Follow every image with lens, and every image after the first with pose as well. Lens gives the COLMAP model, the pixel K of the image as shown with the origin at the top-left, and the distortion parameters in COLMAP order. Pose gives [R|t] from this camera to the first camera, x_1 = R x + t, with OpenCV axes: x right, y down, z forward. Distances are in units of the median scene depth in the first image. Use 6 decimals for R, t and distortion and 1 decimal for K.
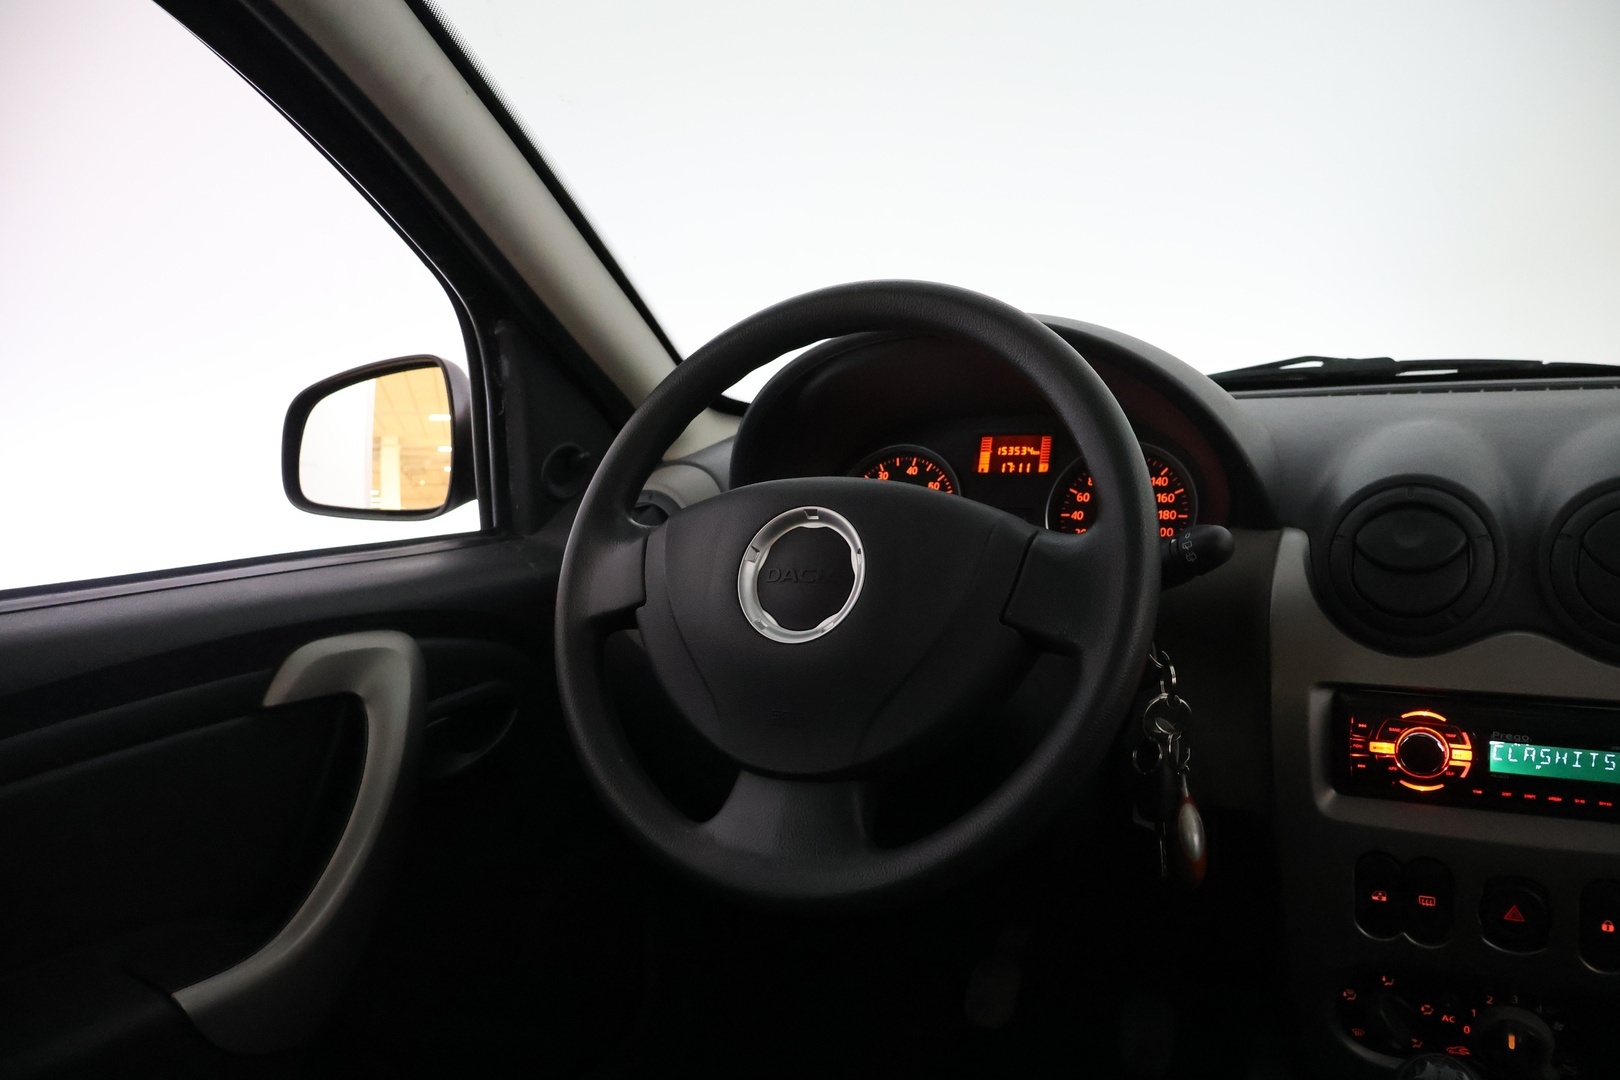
lens RADIAL K [[1347.5, 0, 805.8], [0, 1347.5, 541.0], [0, 0, 1]] dist [-0.010966, 0.013135]
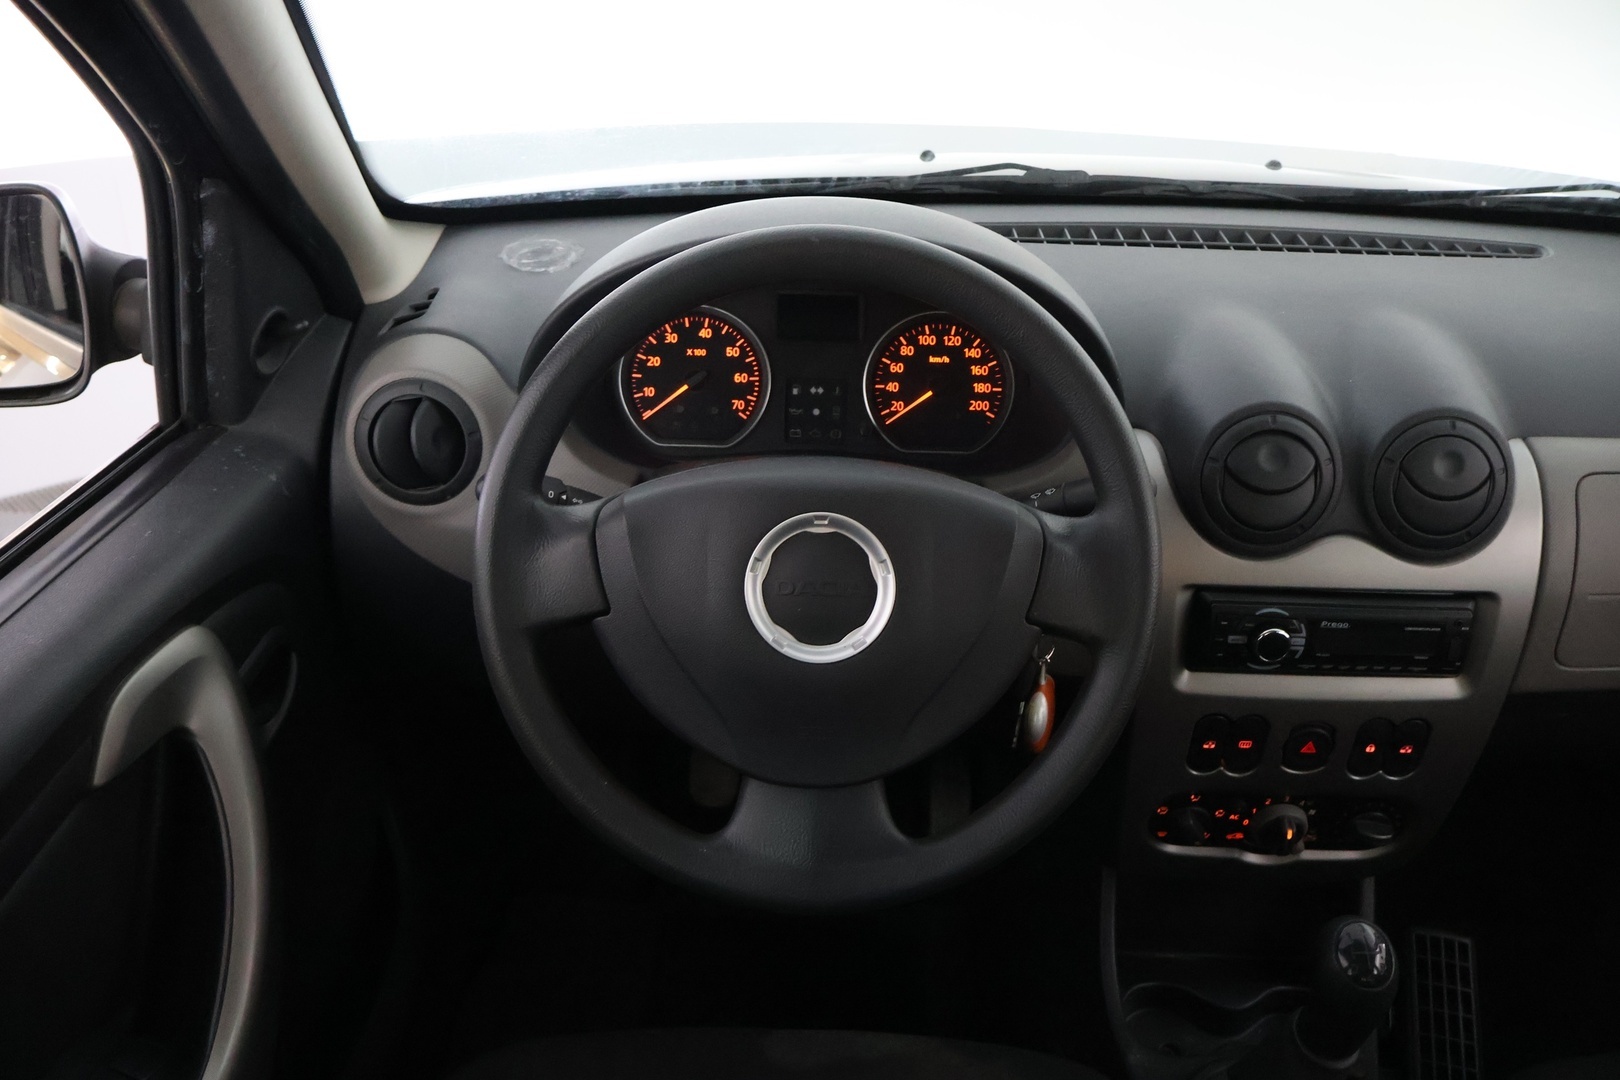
lens RADIAL K [[1347.5, 0, 798.3], [0, 1347.5, 550.0], [0, 0, 1]] dist [-0.010966, 0.013135]
pose [[0.878303, -0.150420, 0.453825, -0.428208], [-0.007341, 0.944864, 0.327382, -0.299994], [-0.478047, -0.290872, 0.828773, 0.226057]]
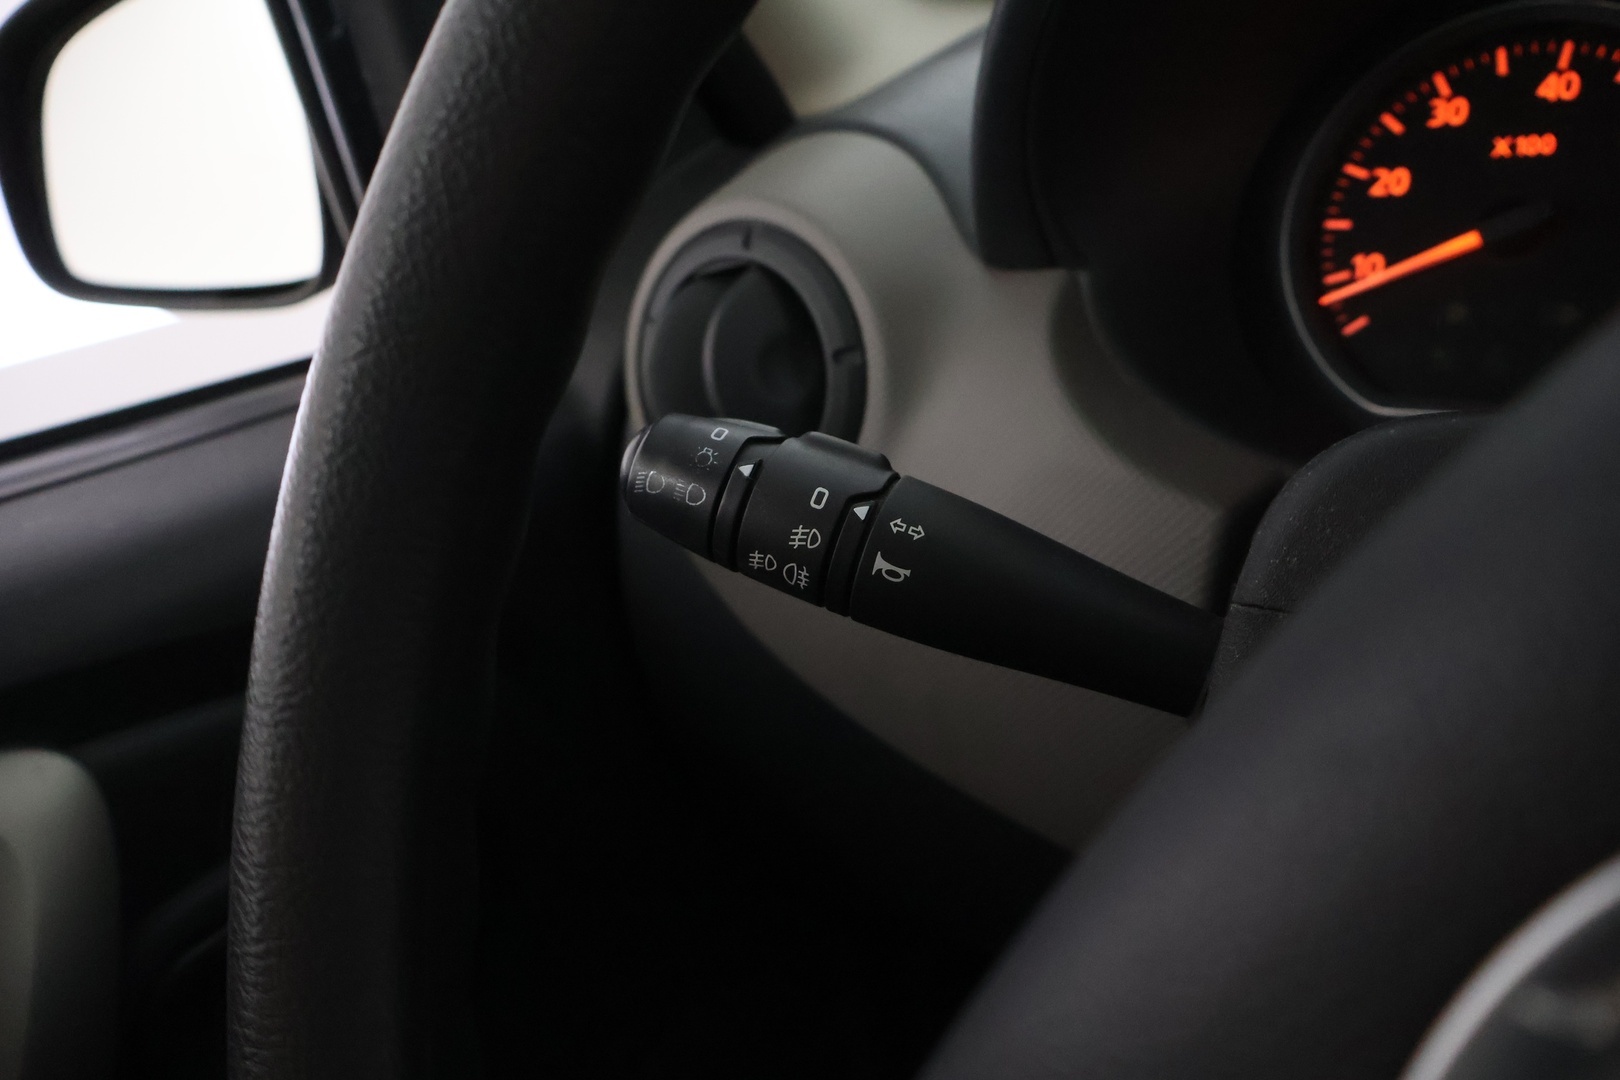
lens RADIAL K [[1347.5, 0, 813.4], [0, 1347.5, 545.4], [0, 0, 1]] dist [-0.010966, 0.013135]
pose [[0.985293, -0.045174, -0.164796, -0.061934], [0.087114, 0.962476, 0.257005, -0.062939], [0.147002, -0.267581, 0.952256, 0.909788]]
